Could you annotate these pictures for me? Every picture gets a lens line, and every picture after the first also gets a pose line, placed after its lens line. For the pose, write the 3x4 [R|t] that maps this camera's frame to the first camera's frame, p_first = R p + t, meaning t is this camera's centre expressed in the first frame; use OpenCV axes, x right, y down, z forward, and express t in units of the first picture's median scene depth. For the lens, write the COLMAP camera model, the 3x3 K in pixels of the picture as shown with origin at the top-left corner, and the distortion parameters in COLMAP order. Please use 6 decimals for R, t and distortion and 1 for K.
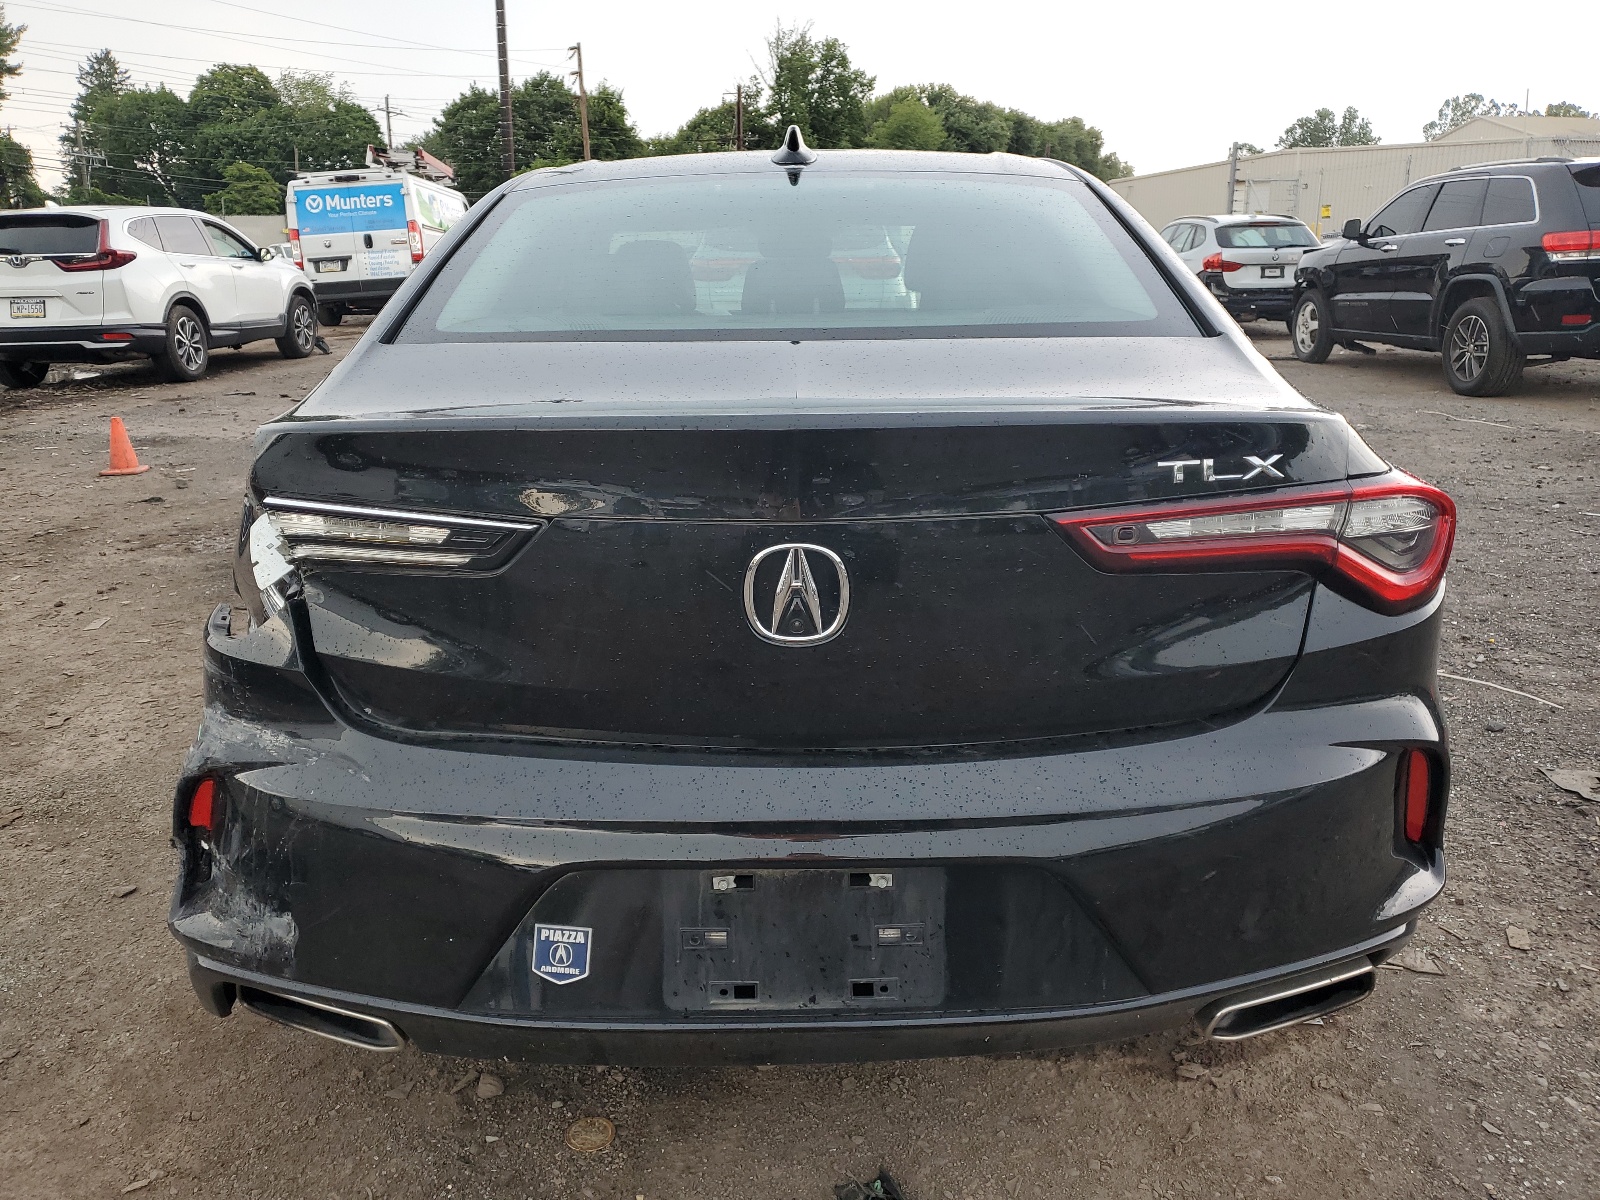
lens RADIAL K [[1277.6, 0, 800.0], [0, 1277.6, 600.0], [0, 0, 1]] dist [0.008039, 0.004994]
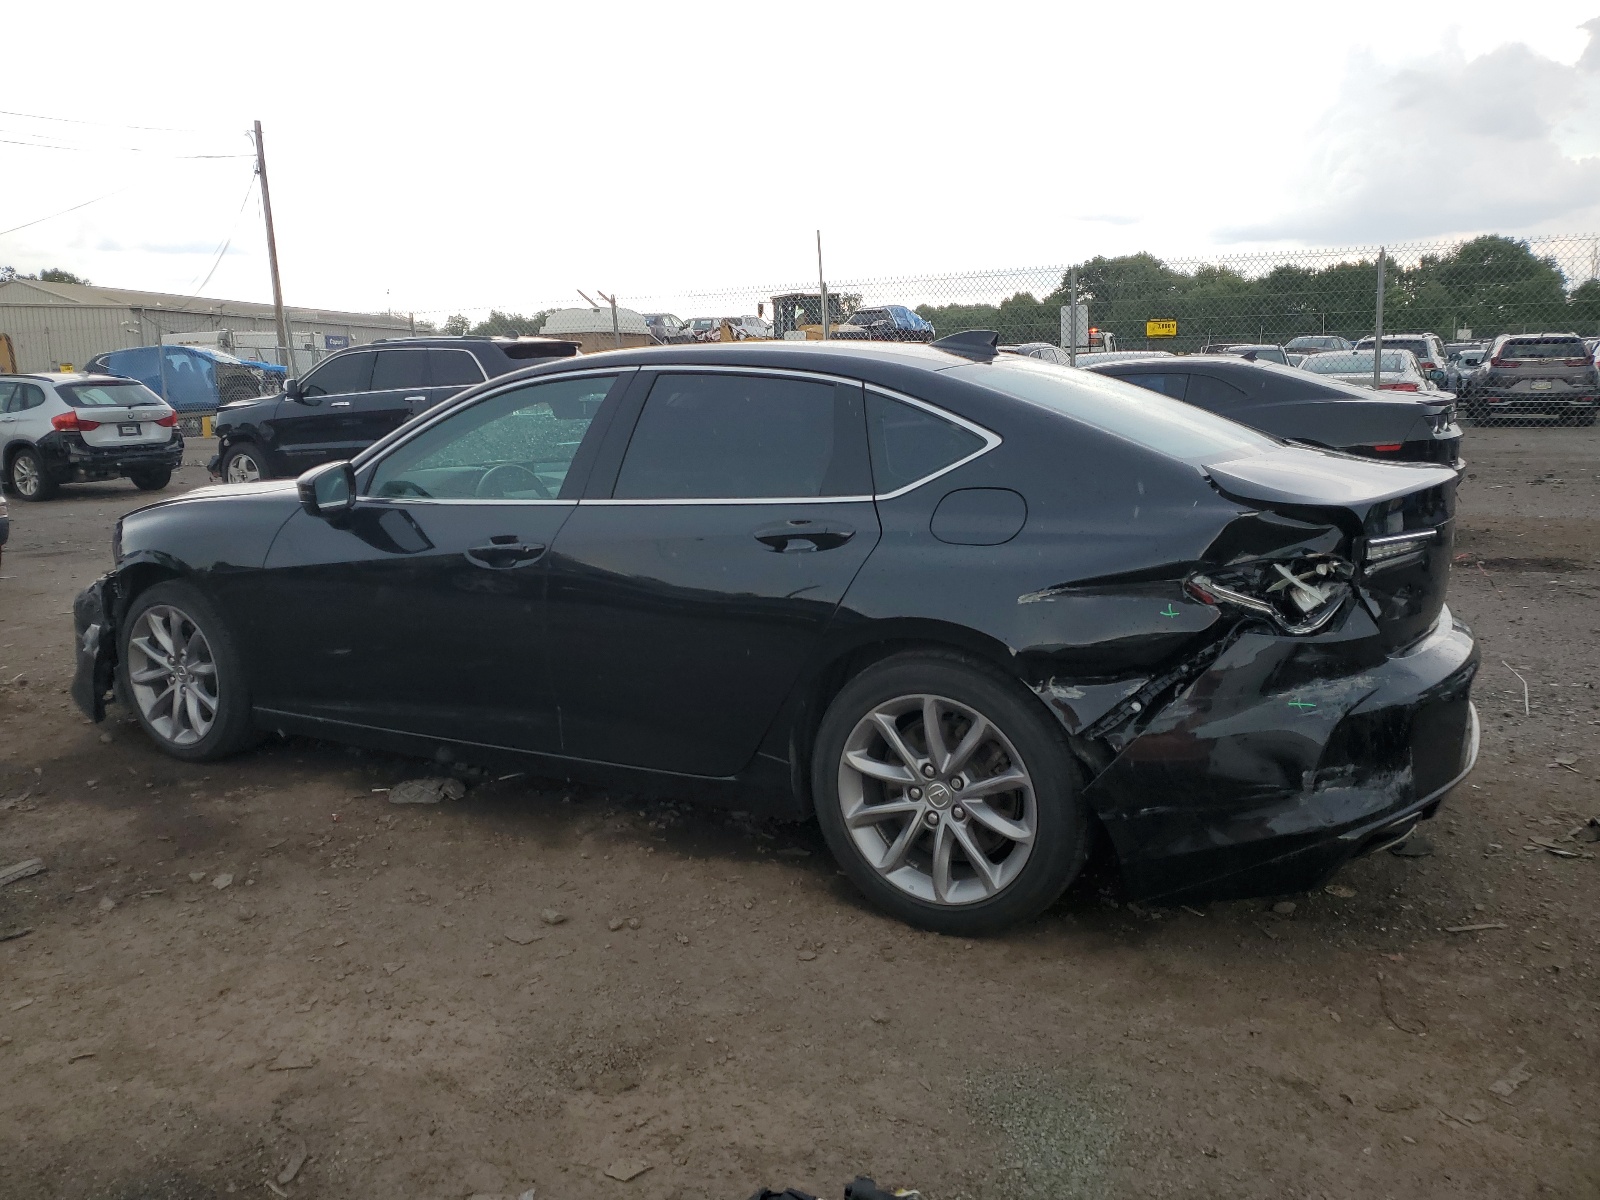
lens RADIAL K [[1277.6, 0, 800.0], [0, 1277.6, 600.0], [0, 0, 1]] dist [0.008039, 0.004994]
pose [[0.482693, -0.144249, 0.863828, -0.259266], [0.243902, 0.969462, 0.025600, -0.026035], [-0.841141, 0.198333, 0.503135, 0.086013]]
